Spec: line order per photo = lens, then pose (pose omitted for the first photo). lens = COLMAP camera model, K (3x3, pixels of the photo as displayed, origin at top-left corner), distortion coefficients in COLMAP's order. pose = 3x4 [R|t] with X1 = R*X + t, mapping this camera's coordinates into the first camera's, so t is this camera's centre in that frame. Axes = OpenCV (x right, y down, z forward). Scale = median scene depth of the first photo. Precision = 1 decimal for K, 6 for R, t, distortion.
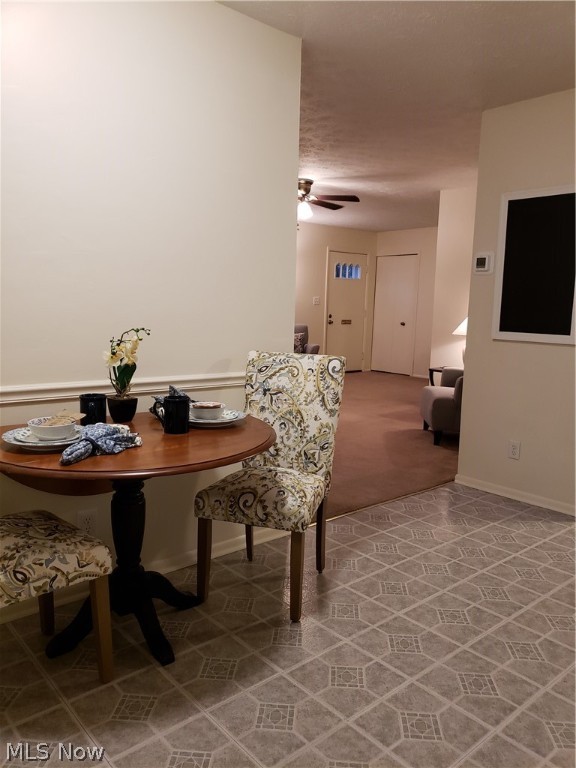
lens RADIAL K [[599.2, 0, 280.3], [0, 599.2, 406.2], [0, 0, 1]] dist [0.025042, -0.030471]
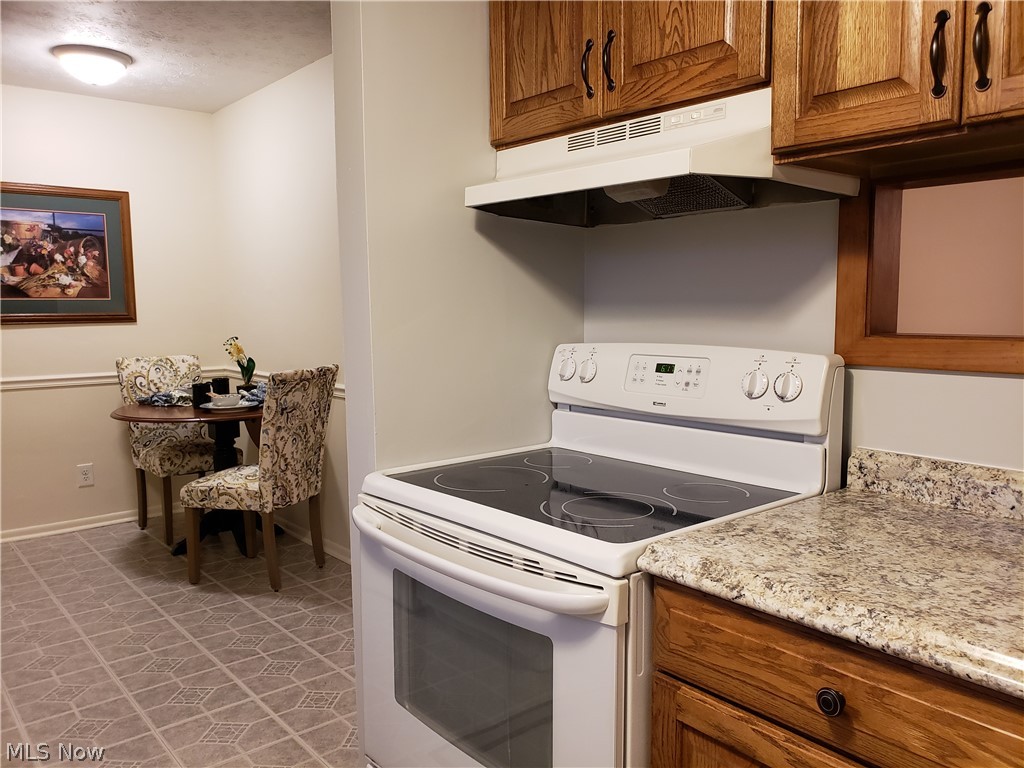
lens RADIAL K [[799.0, 0, 529.9], [0, 799.0, 392.5], [0, 0, 1]] dist [0.025042, -0.030471]
pose [[0.006386, 0.089637, -0.995954, 1.713856], [-0.165597, 0.982318, 0.087348, -0.281971], [0.986173, 0.164370, 0.021117, 1.704864]]
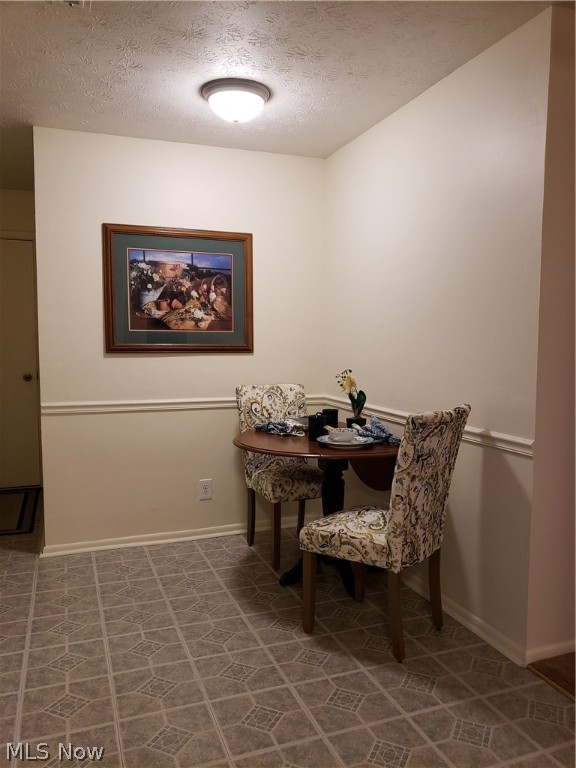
lens RADIAL K [[599.2, 0, 298.1], [0, 599.2, 387.3], [0, 0, 1]] dist [0.025042, -0.030471]
pose [[-0.325419, 0.054203, -0.944015, 1.156868], [-0.169959, 0.978743, 0.114784, -0.227916], [0.930170, 0.197797, -0.309289, 1.356357]]
